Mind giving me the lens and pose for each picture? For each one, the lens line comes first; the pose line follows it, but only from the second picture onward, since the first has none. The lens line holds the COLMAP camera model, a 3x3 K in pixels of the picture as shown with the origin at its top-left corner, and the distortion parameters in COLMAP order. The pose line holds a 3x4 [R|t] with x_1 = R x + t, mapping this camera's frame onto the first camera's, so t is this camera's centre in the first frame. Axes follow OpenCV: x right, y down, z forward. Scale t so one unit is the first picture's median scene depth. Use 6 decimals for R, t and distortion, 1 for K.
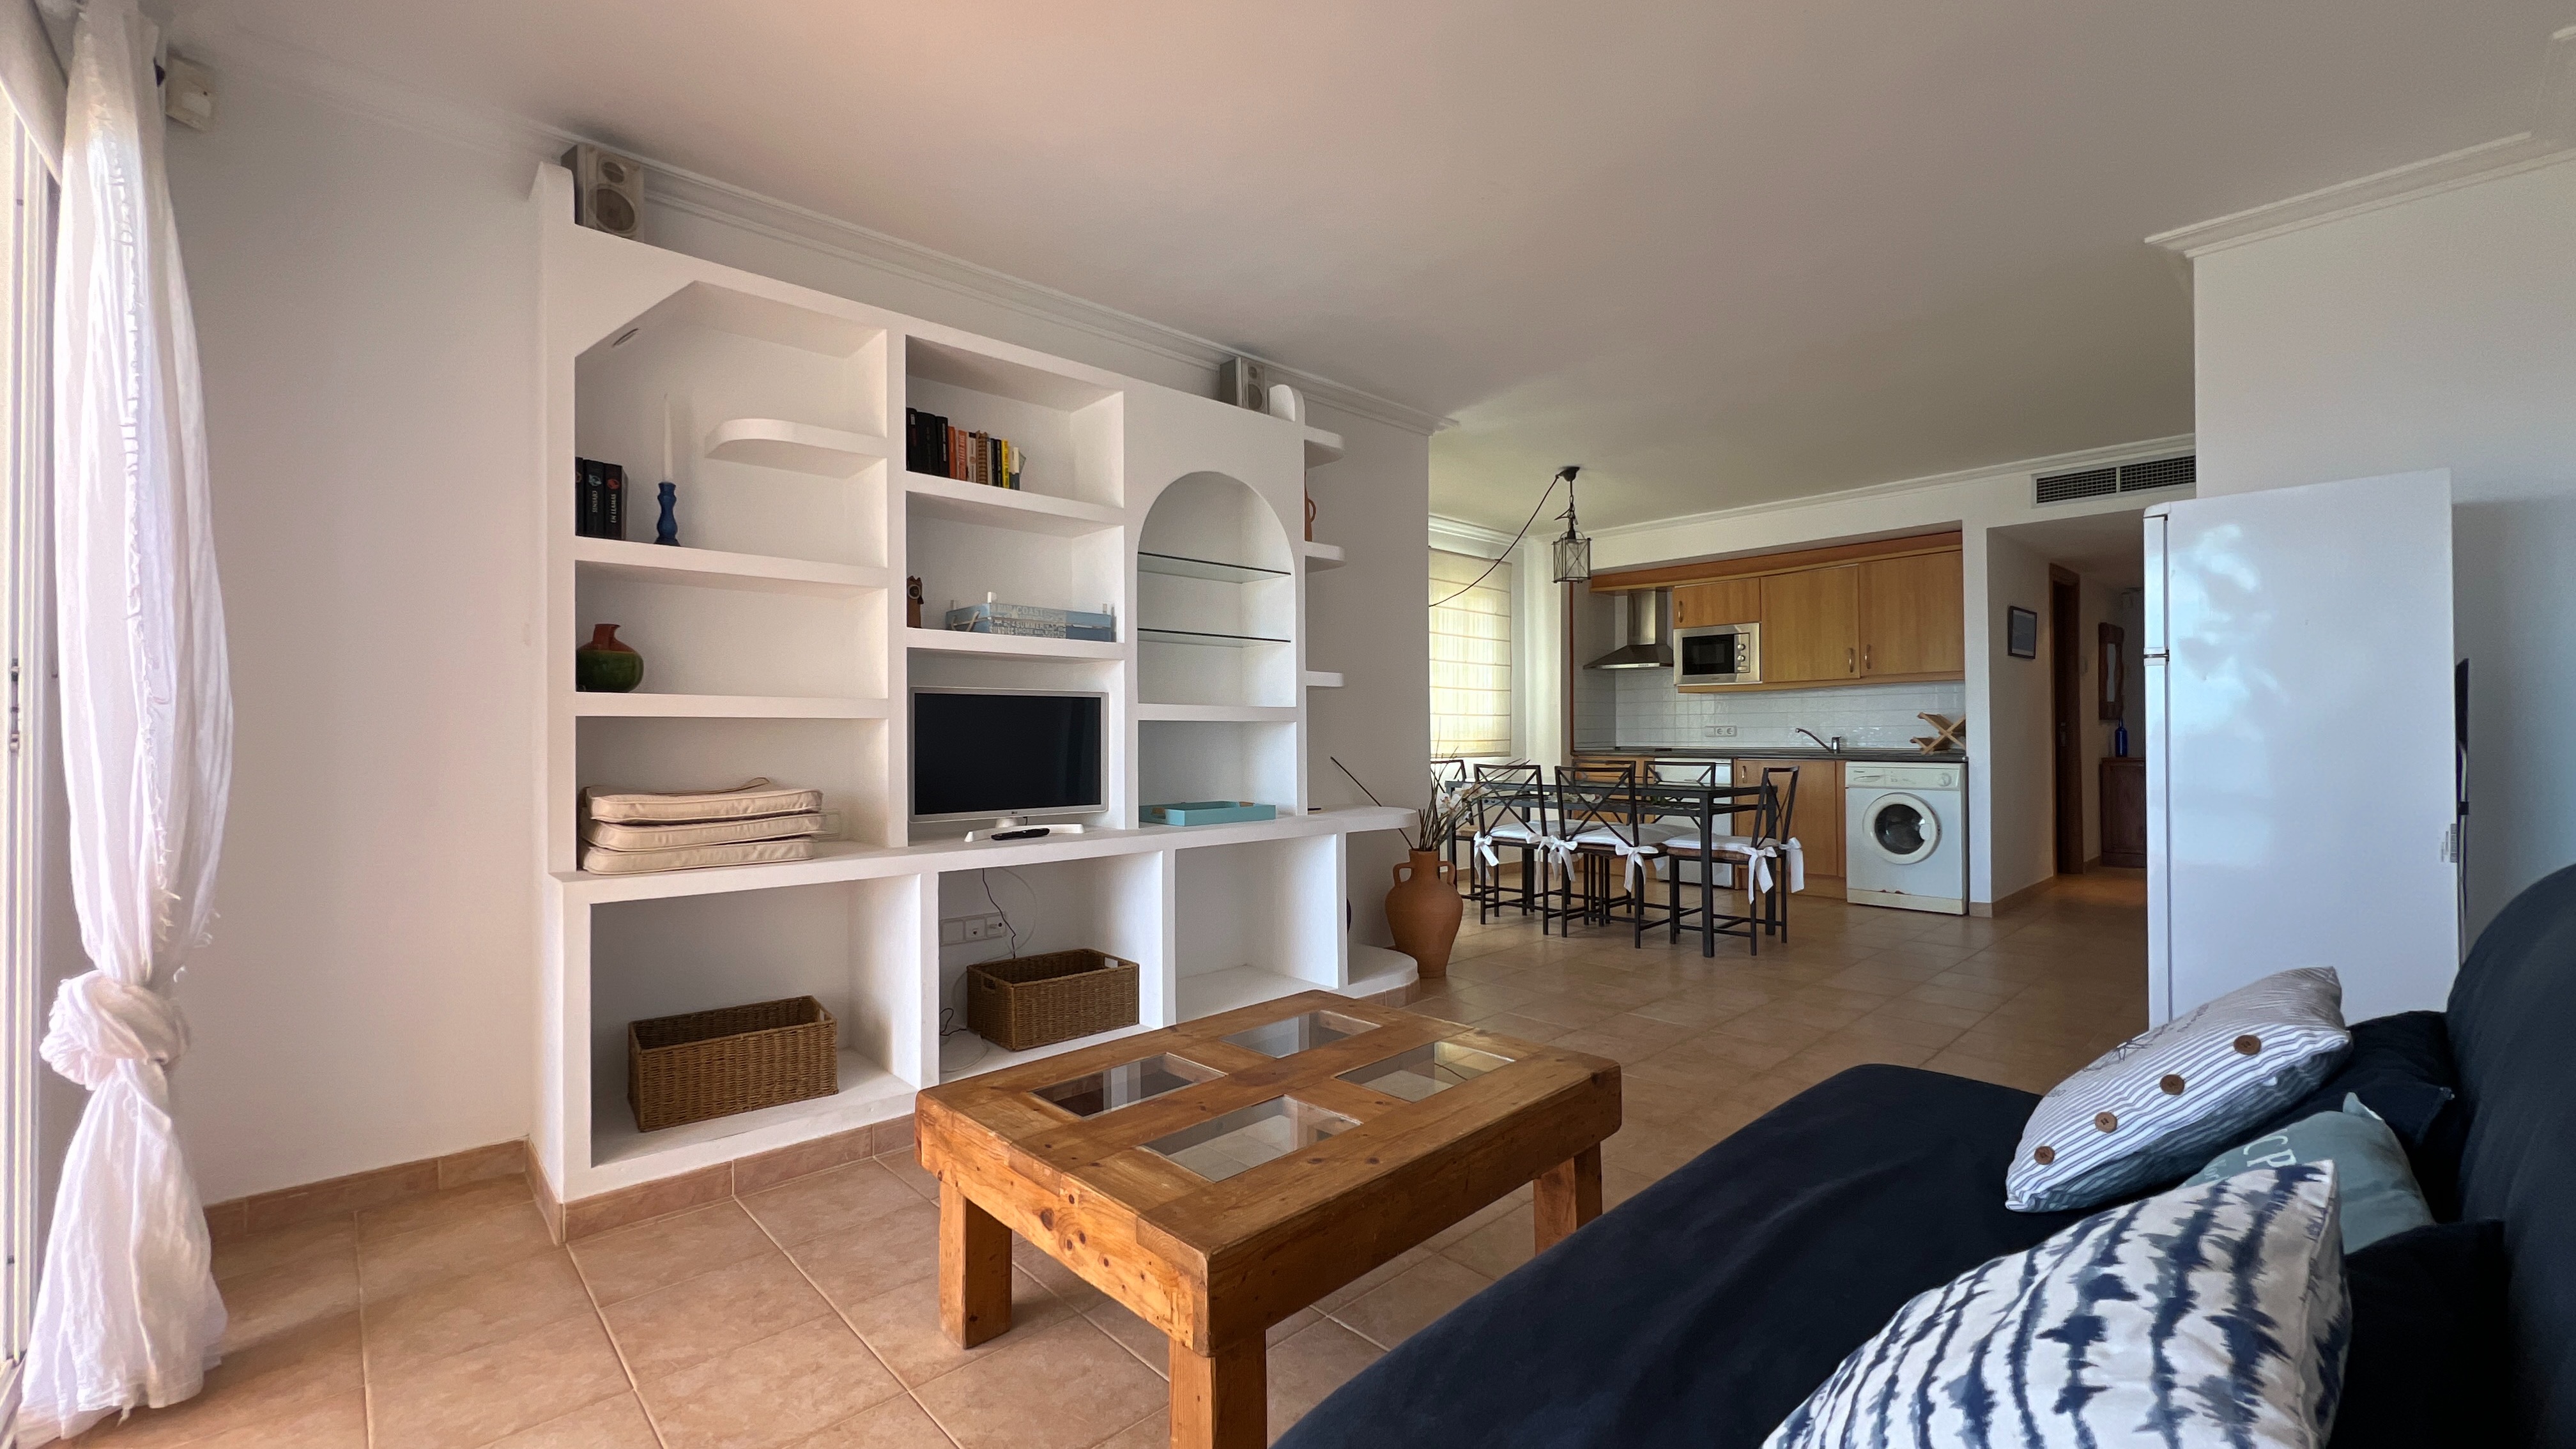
lens RADIAL K [[1029.6, 0, 1290.4], [0, 1029.6, 728.5], [0, 0, 1]] dist [-0.000122, -0.000065]
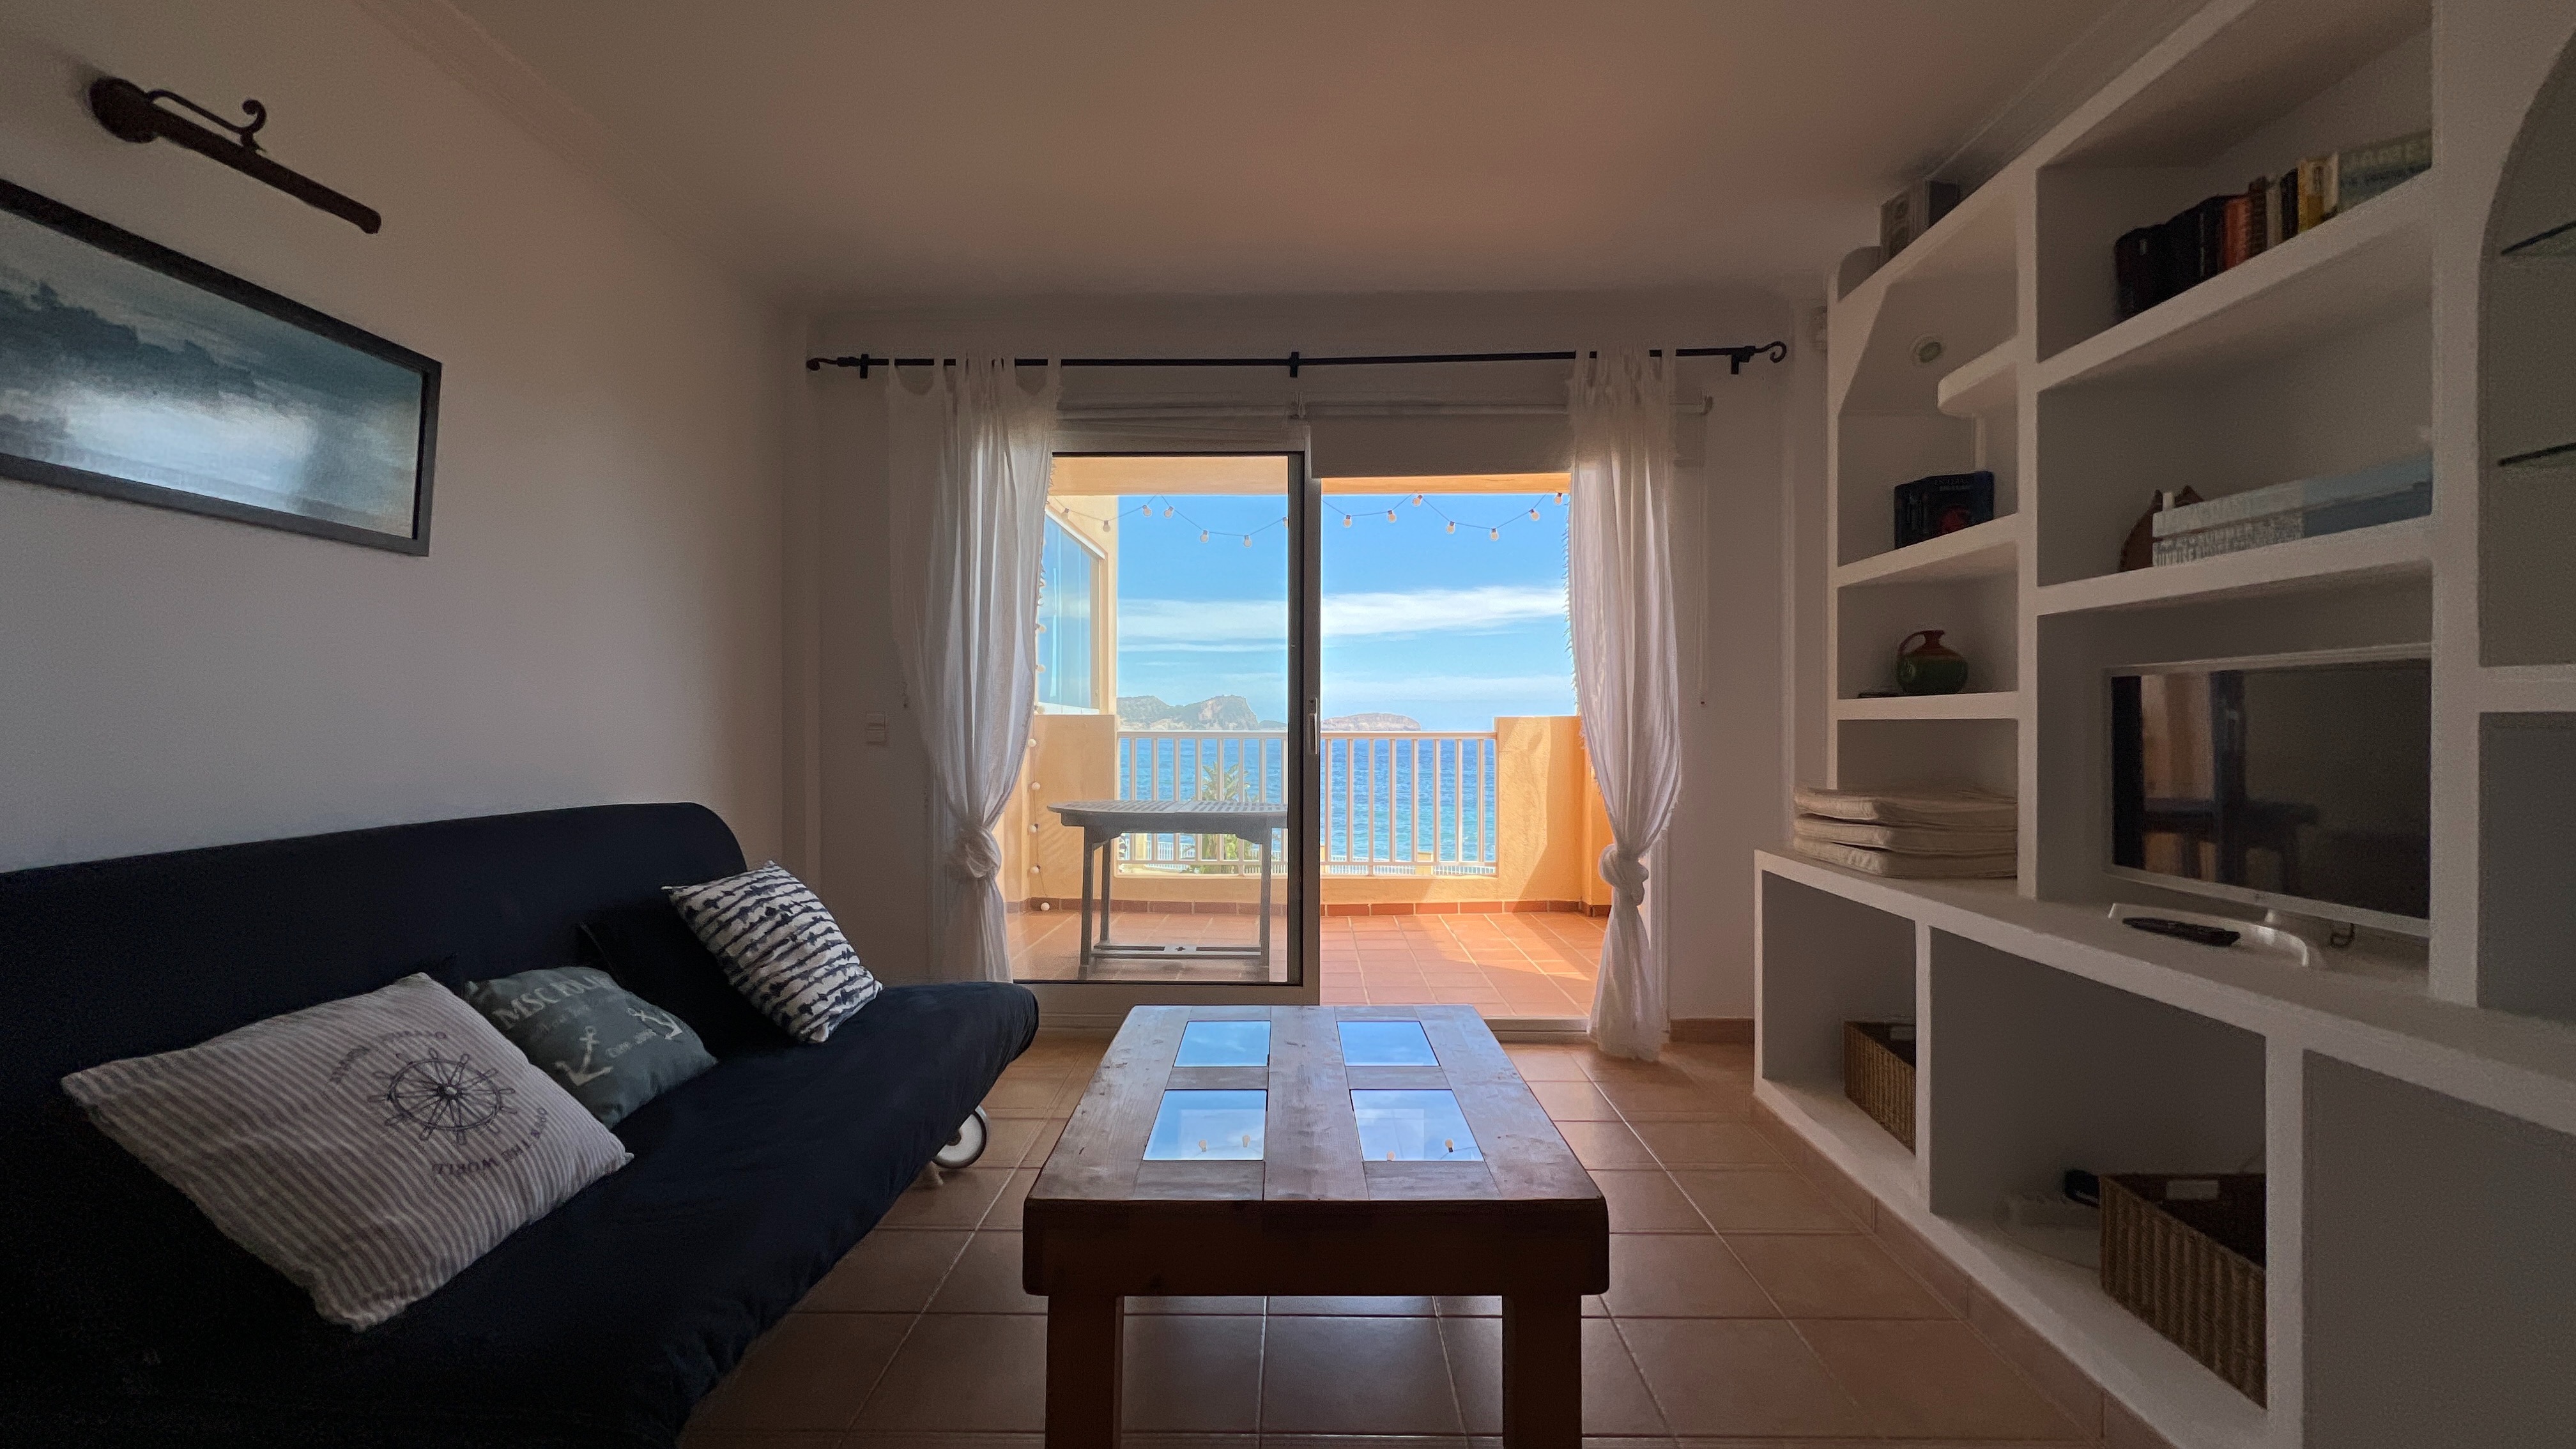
lens RADIAL K [[1027.6, 0, 1288.0], [0, 1027.6, 724.5], [0, 0, 1]] dist [0.001366, -0.004475]
pose [[-0.696250, 0.004154, -0.717787, 0.235921], [0.007359, 0.999972, -0.001352, -0.003968], [0.717762, -0.006224, -0.696261, 0.545541]]
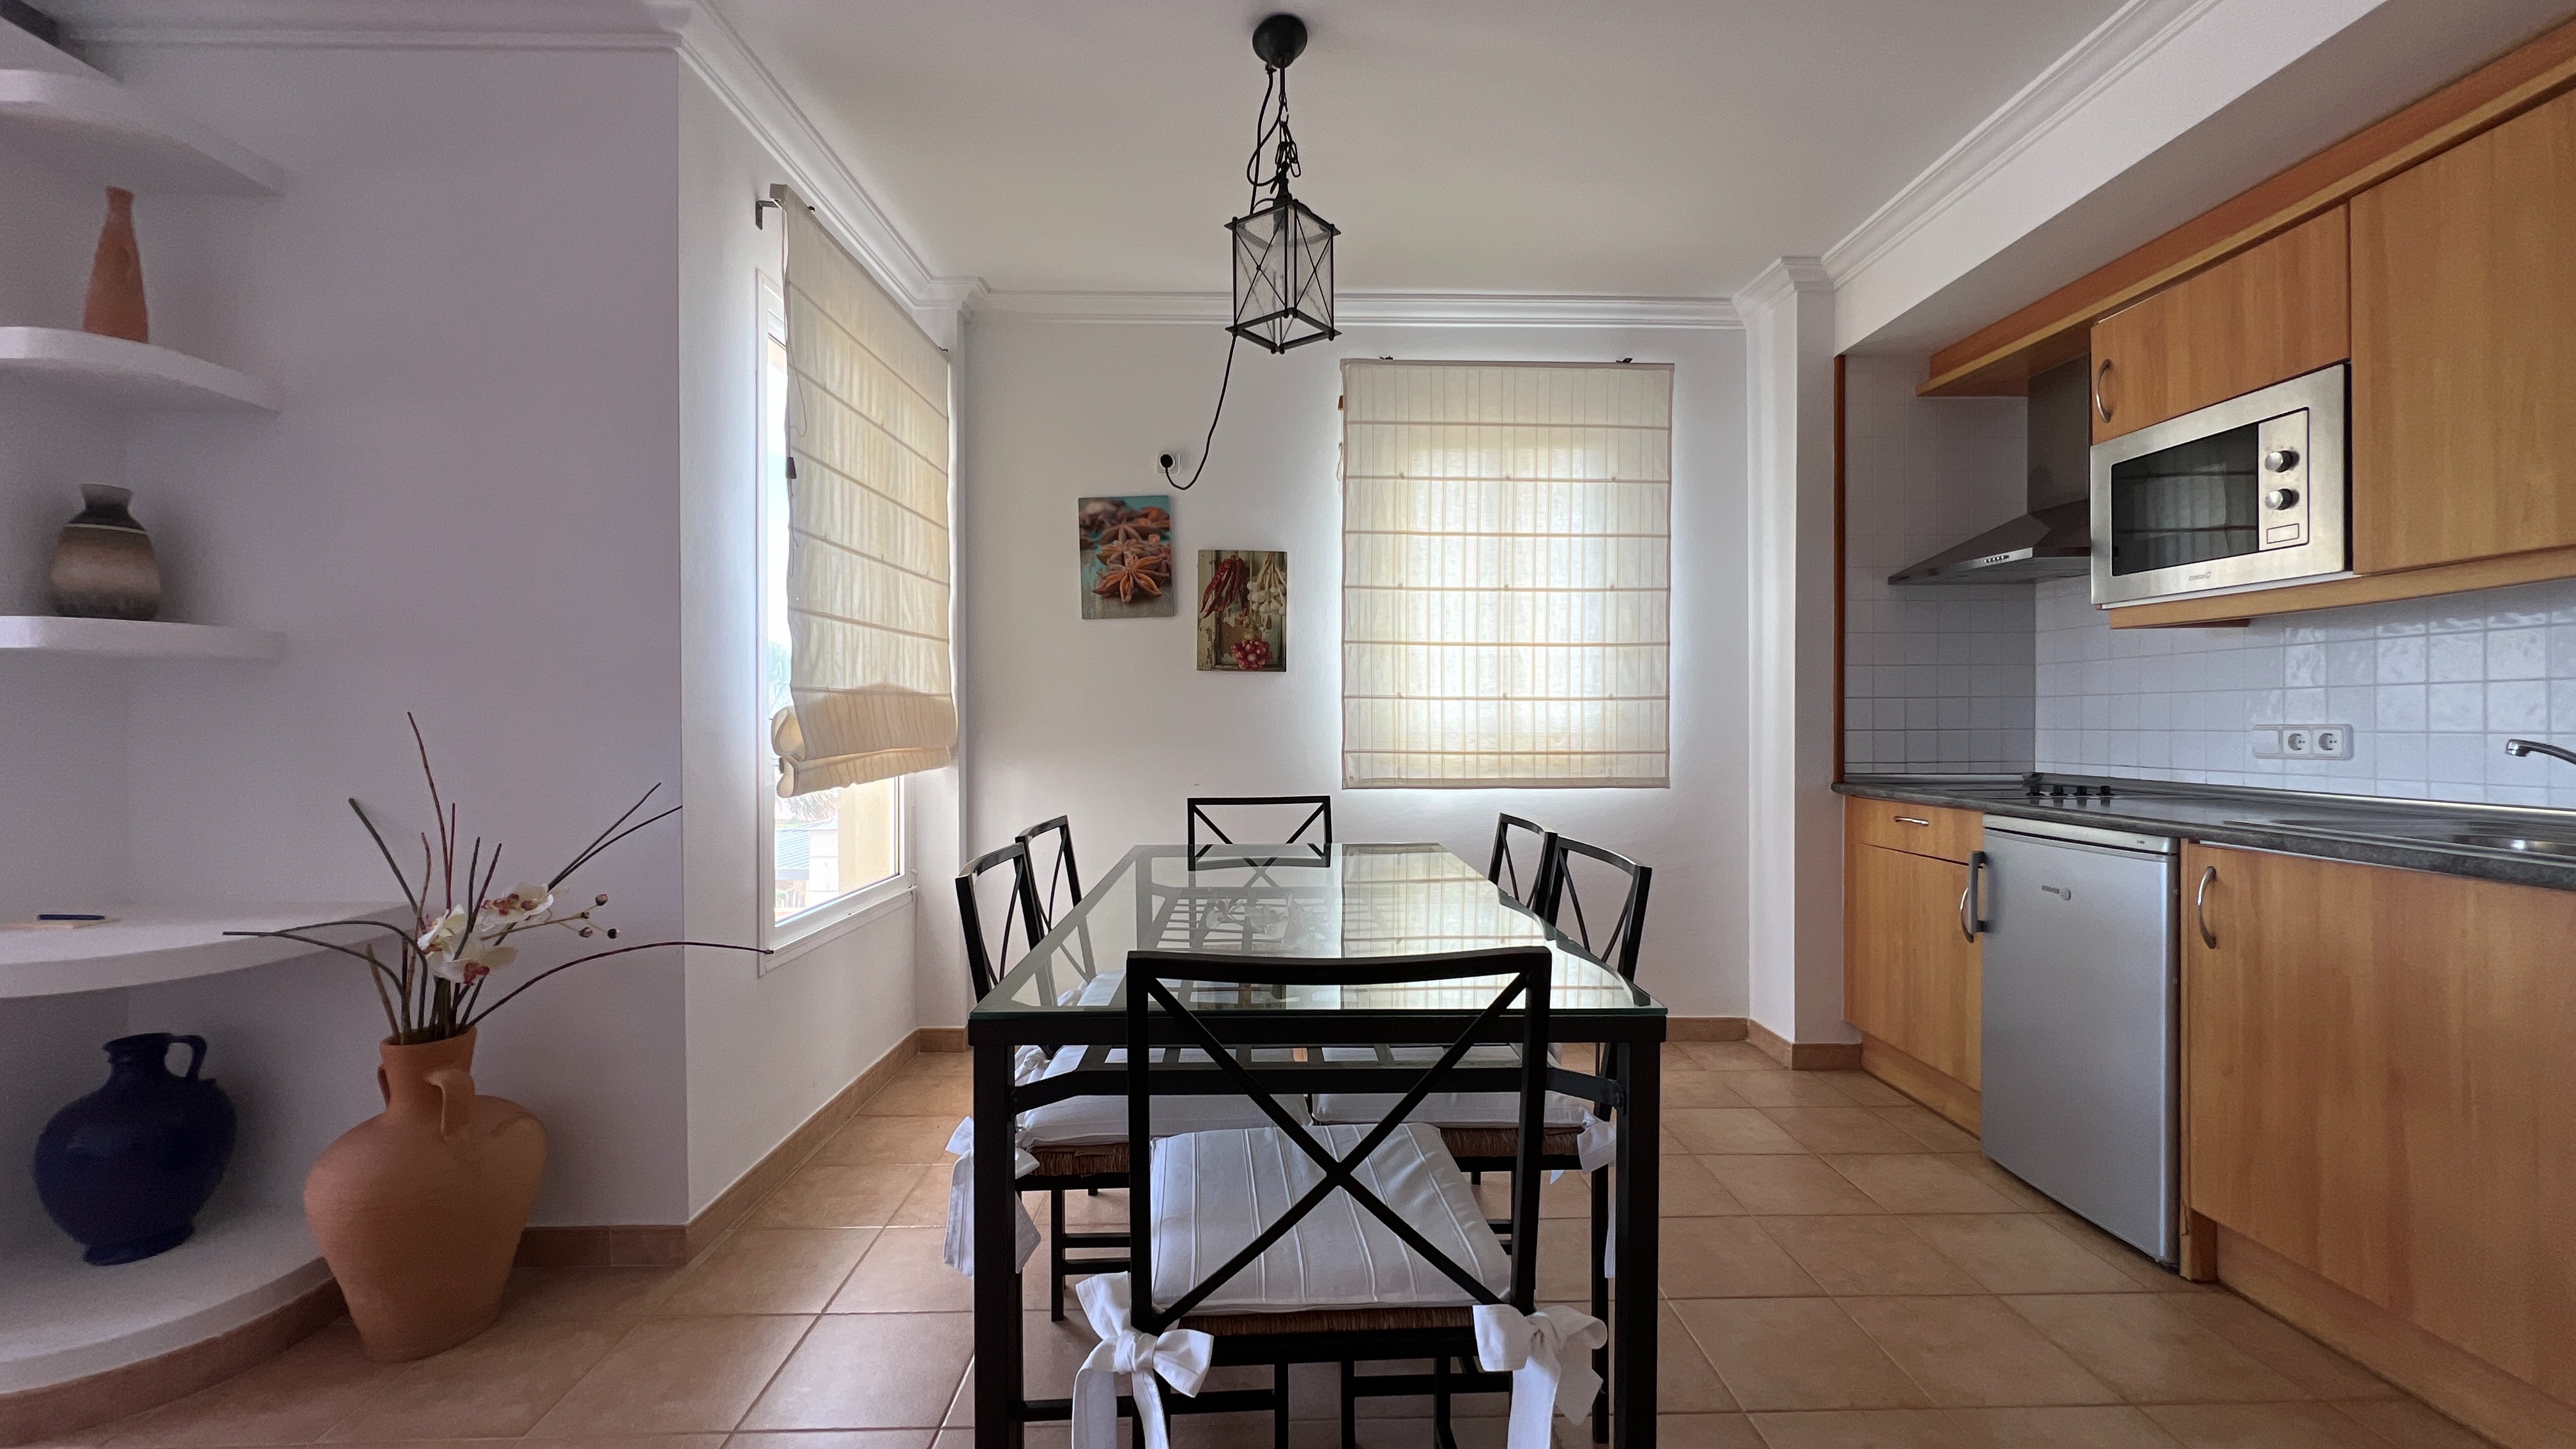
lens RADIAL K [[1029.6, 0, 1290.4], [0, 1029.6, 728.5], [0, 0, 1]] dist [-0.000122, -0.000065]
pose [[0.748557, 0.009375, -0.663005, 0.505176], [0.001274, 0.999878, 0.015576, -0.008678], [0.663070, -0.012504, 0.748453, 0.704506]]
